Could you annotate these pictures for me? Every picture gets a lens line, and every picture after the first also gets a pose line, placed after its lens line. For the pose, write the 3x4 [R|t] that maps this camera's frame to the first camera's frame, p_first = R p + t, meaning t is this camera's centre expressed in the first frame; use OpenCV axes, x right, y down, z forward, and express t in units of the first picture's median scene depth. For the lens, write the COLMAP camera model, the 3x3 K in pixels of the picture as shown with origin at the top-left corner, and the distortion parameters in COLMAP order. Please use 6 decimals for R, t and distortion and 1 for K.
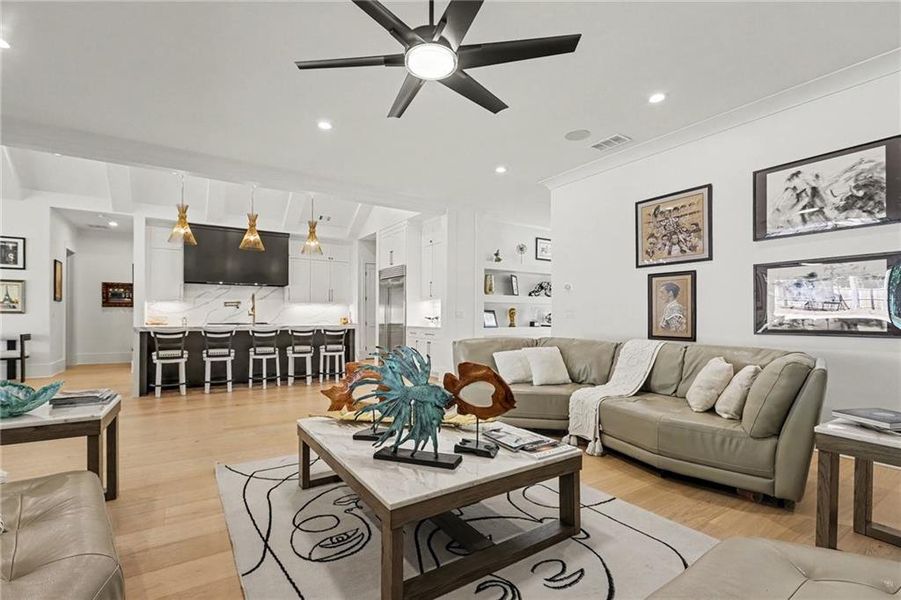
lens RADIAL K [[405.2, 0, 446.0], [0, 405.2, 319.2], [0, 0, 1]] dist [-0.007618, 0.002748]
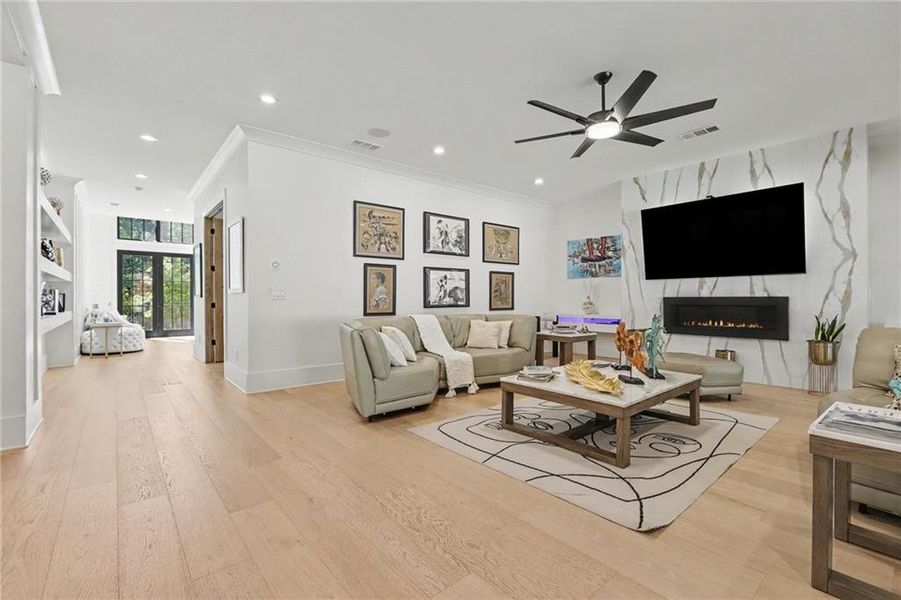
lens RADIAL K [[405.2, 0, 448.6], [0, 405.2, 301.0], [0, 0, 1]] dist [-0.007618, 0.002748]
pose [[-0.124153, -0.011920, 0.992192, -0.521077], [0.004891, 0.999908, 0.012625, -0.007452], [-0.992251, 0.006421, -0.124083, 0.623251]]
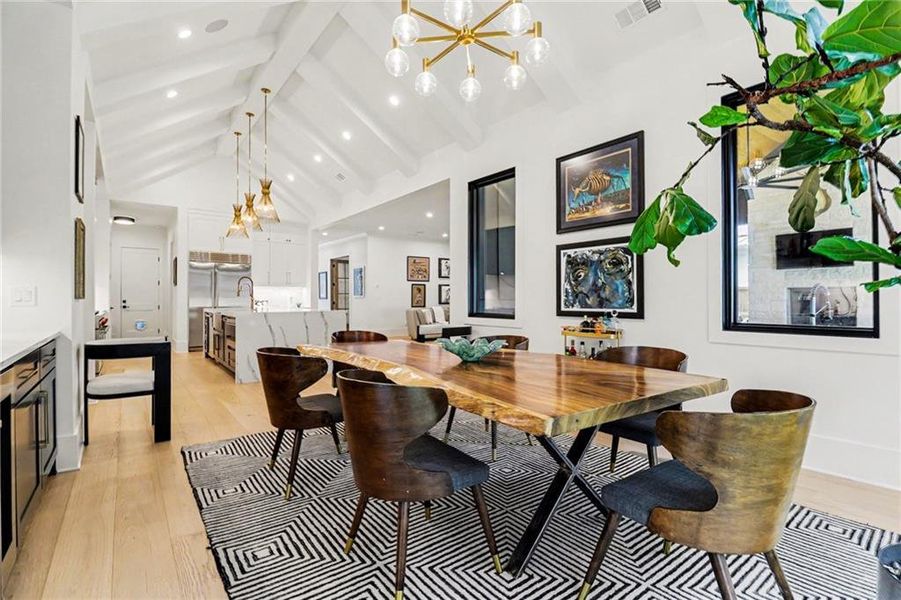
lens RADIAL K [[421.0, 0, 447.0], [0, 421.0, 300.2], [0, 0, 1]] dist [-0.032338, -0.001227]
pose [[-0.067016, -0.009420, 0.997707, -1.633639], [0.007104, 0.999926, 0.009918, -0.018486], [-0.997727, 0.007752, -0.066944, 0.661299]]
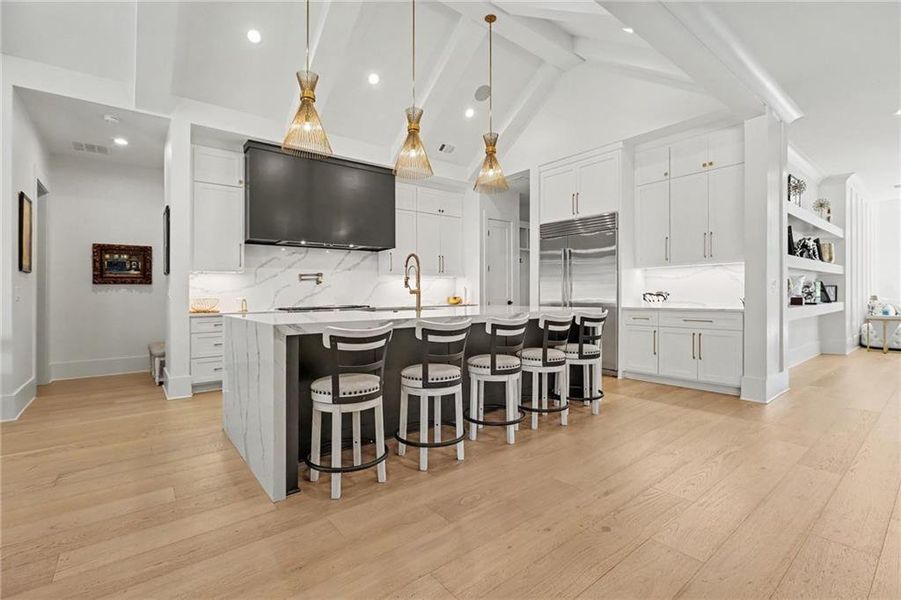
lens RADIAL K [[405.2, 0, 443.9], [0, 405.2, 291.7], [0, 0, 1]] dist [-0.007618, 0.002748]
pose [[0.995411, -0.014495, 0.094583, -0.541269], [0.015662, 0.999810, -0.011617, -0.005706], [-0.094396, 0.013045, 0.995449, 0.489091]]
